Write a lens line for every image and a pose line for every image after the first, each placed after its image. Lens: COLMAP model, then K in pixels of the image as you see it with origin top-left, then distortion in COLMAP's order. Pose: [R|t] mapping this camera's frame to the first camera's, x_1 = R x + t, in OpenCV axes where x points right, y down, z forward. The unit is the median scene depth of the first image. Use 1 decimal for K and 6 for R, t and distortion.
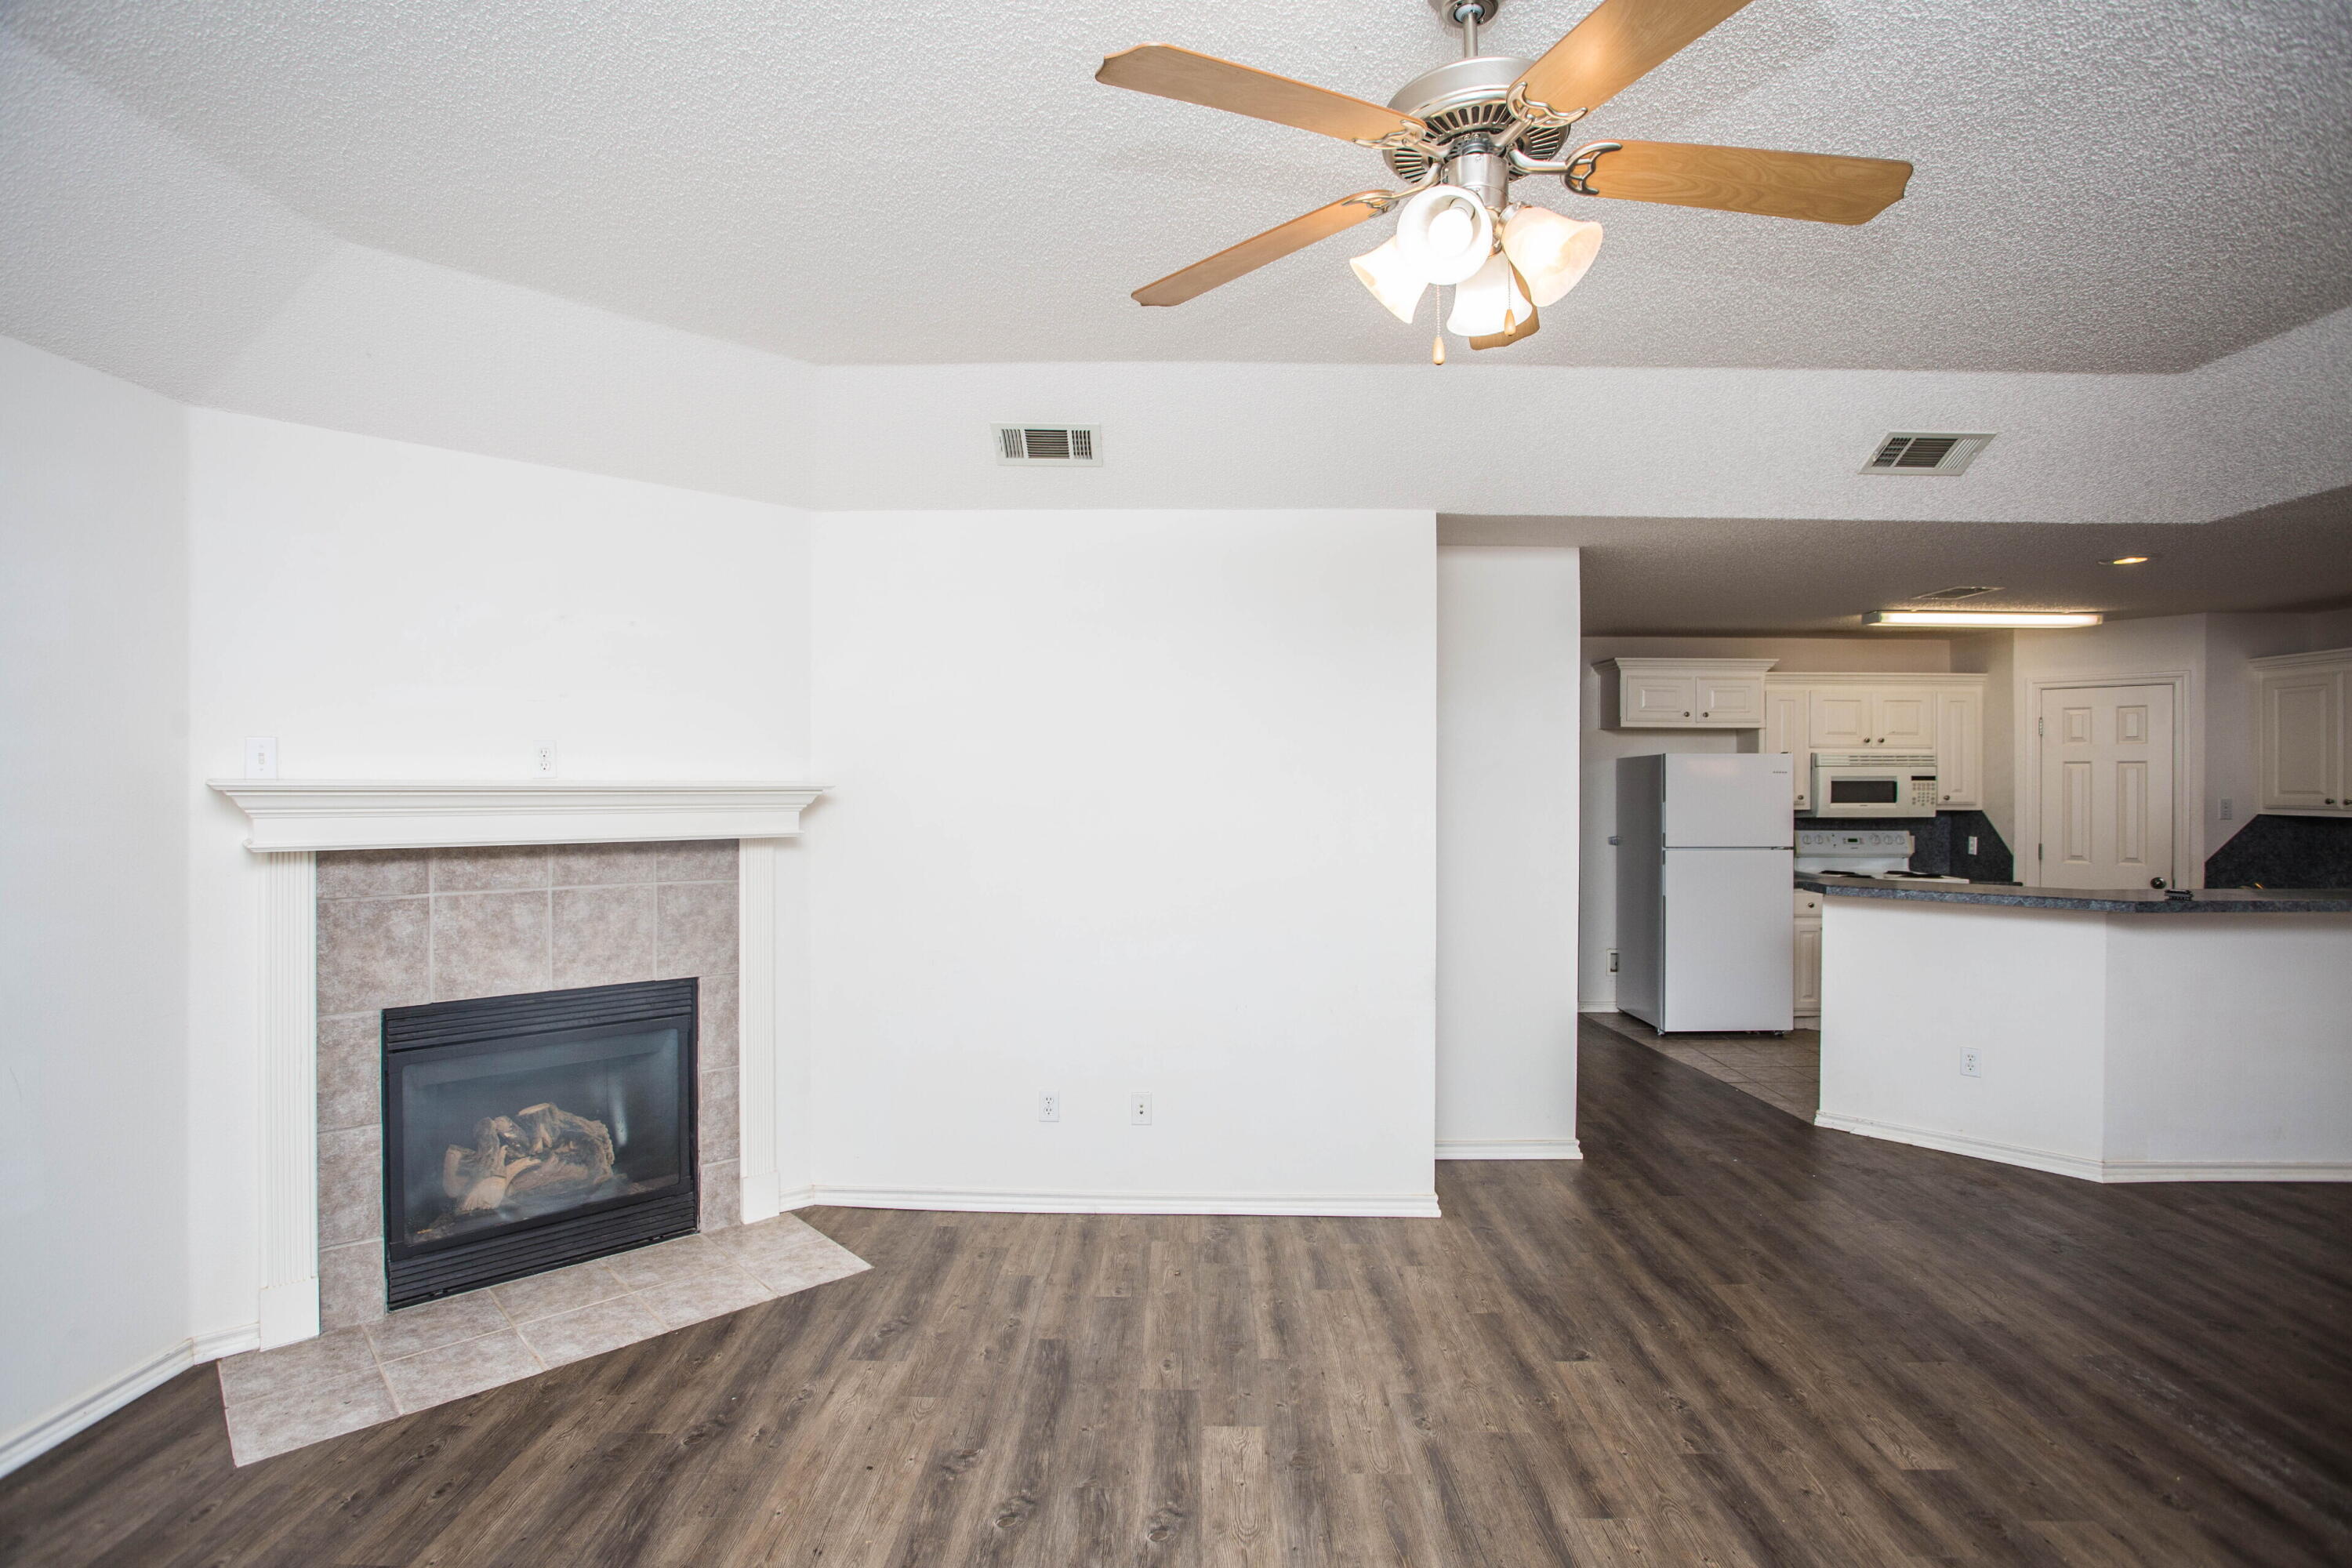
lens RADIAL K [[1135.8, 0, 1169.6], [0, 1135.8, 772.3], [0, 0, 1]] dist [-0.073815, 0.031274]
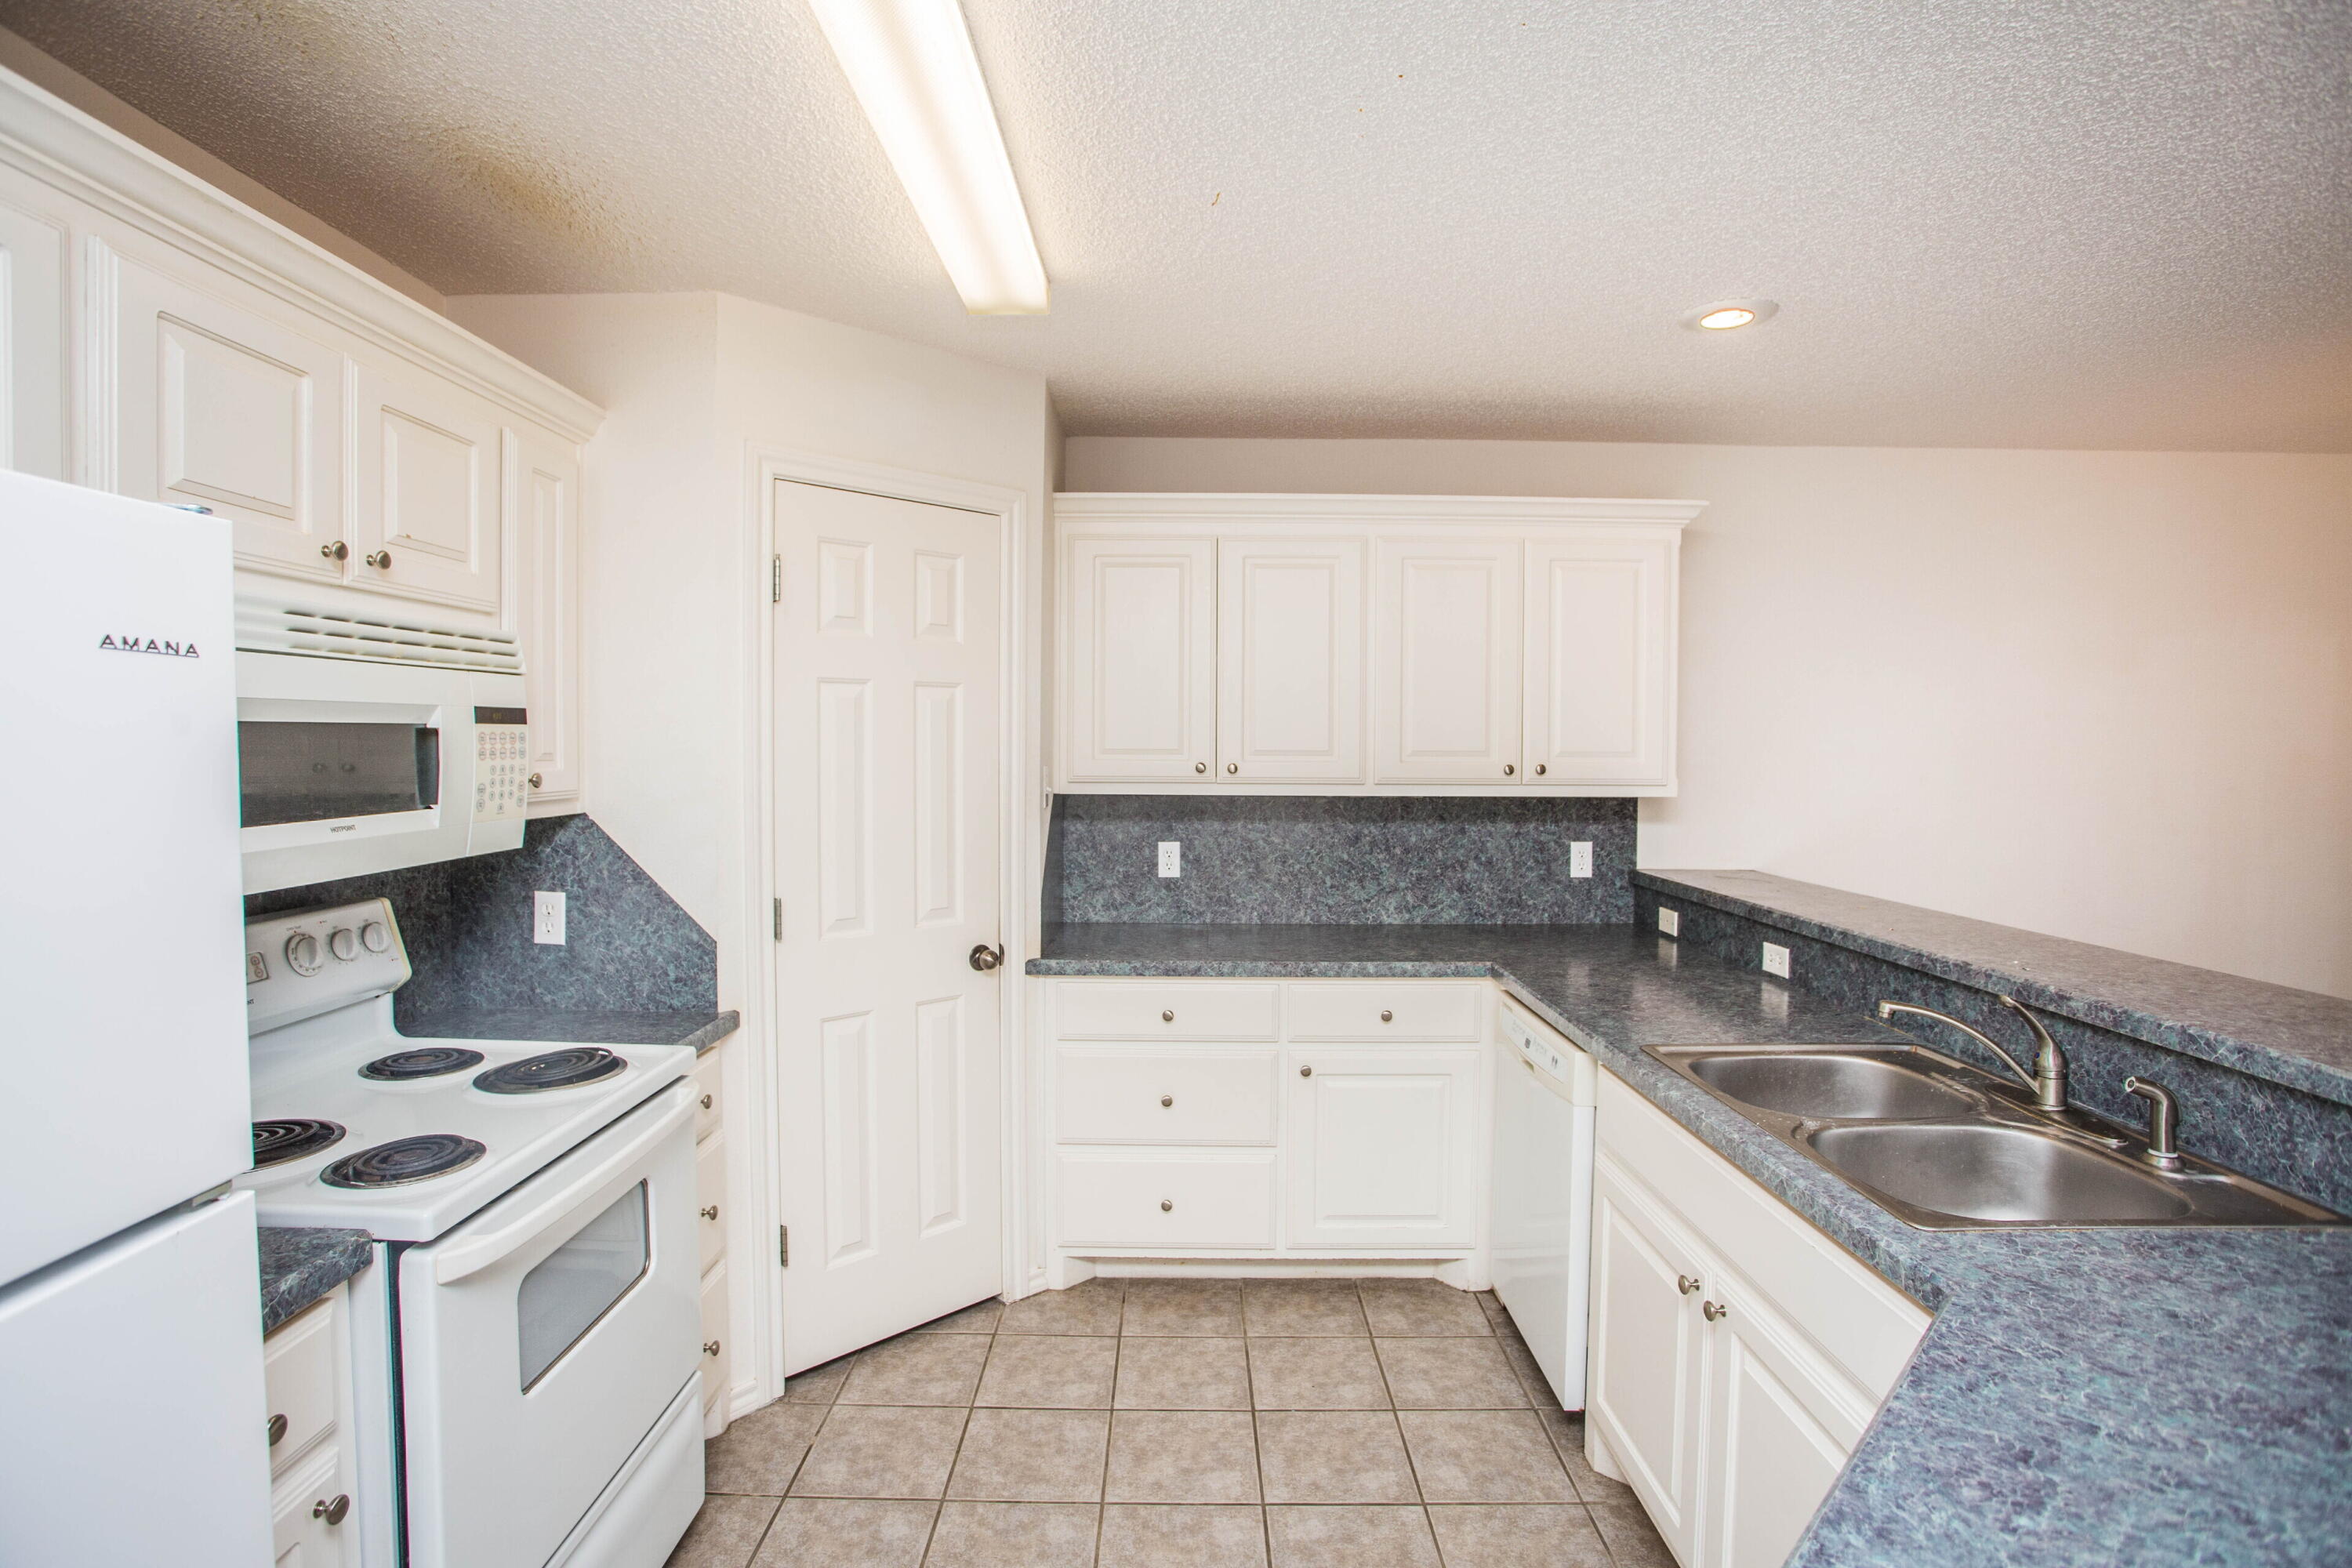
lens RADIAL K [[1135.8, 0, 1169.6], [0, 1135.8, 772.3], [0, 0, 1]] dist [-0.073815, 0.031274]
pose [[-0.020734, -0.030827, 0.999310, 0.782254], [-0.010467, 0.999476, 0.030615, 0.018456], [-0.999730, -0.009825, -0.021046, 1.654515]]
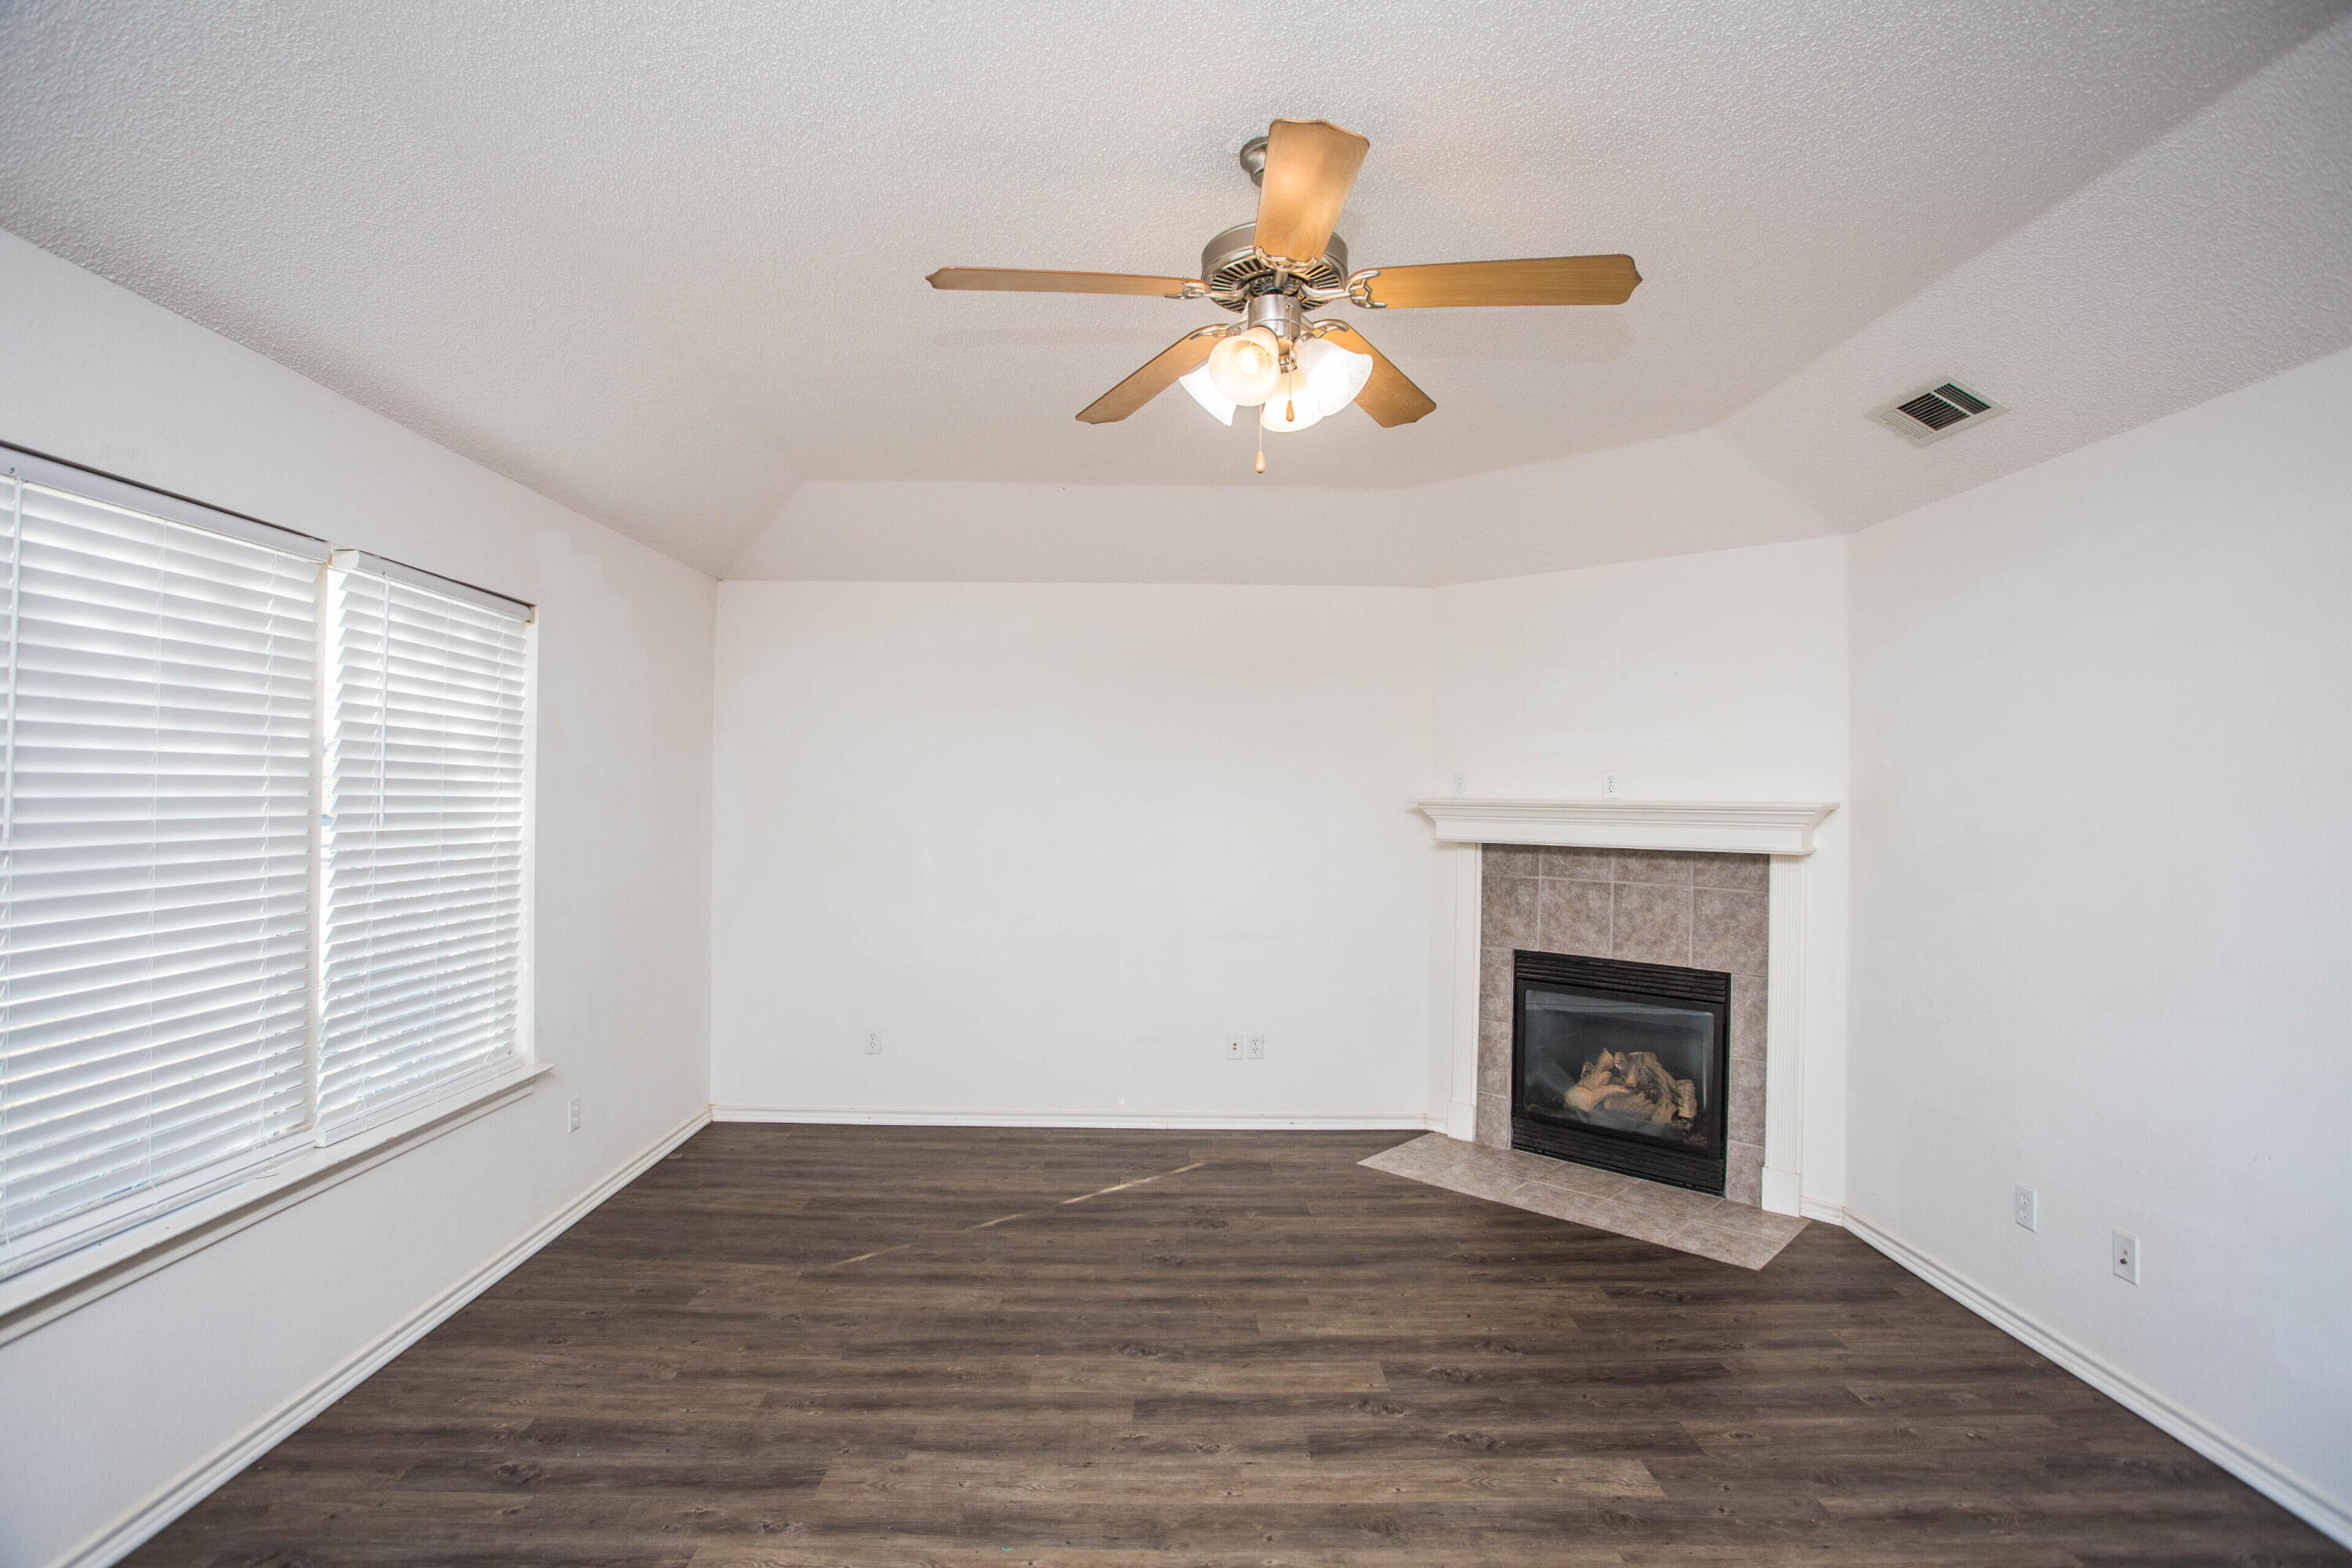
lens RADIAL K [[1135.8, 0, 1169.6], [0, 1135.8, 772.3], [0, 0, 1]] dist [-0.073815, 0.031274]
pose [[0.039407, -0.022867, -0.998962, 0.741614], [-0.002602, 0.999732, -0.022987, 0.006149], [0.999220, 0.003505, 0.039337, 0.408297]]
